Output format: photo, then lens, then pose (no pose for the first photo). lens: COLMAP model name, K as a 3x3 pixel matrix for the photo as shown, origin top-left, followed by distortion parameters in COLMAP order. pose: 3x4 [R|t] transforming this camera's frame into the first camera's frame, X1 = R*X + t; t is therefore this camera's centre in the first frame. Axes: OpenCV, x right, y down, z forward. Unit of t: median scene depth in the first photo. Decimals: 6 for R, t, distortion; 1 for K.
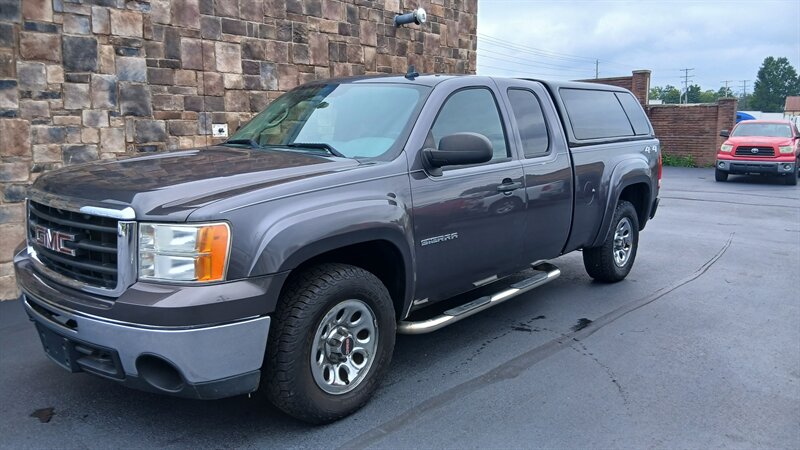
lens RADIAL K [[612.2, 0, 406.1], [0, 612.2, 225.5], [0, 0, 1]] dist [0.109541, -0.194411]
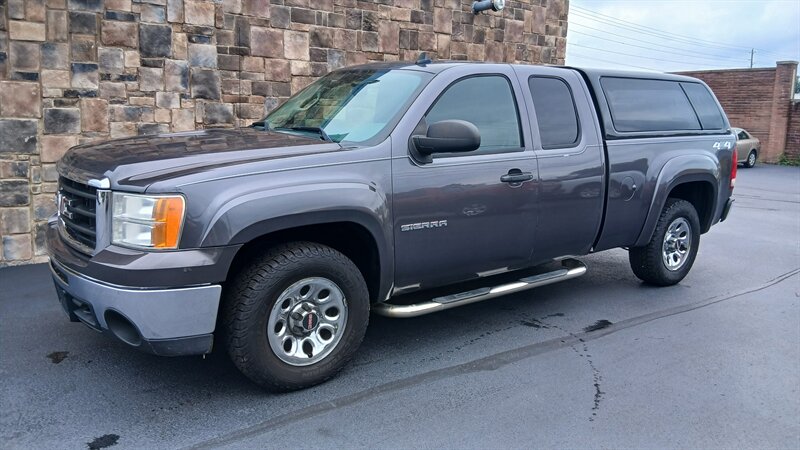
lens RADIAL K [[611.4, 0, 406.5], [0, 611.4, 223.8], [0, 0, 1]] dist [0.120826, -0.224012]
pose [[0.977705, 0.059684, -0.201320, 0.142612], [-0.056598, 0.998175, 0.021056, -0.000335], [0.202210, -0.009192, 0.979299, 0.005335]]
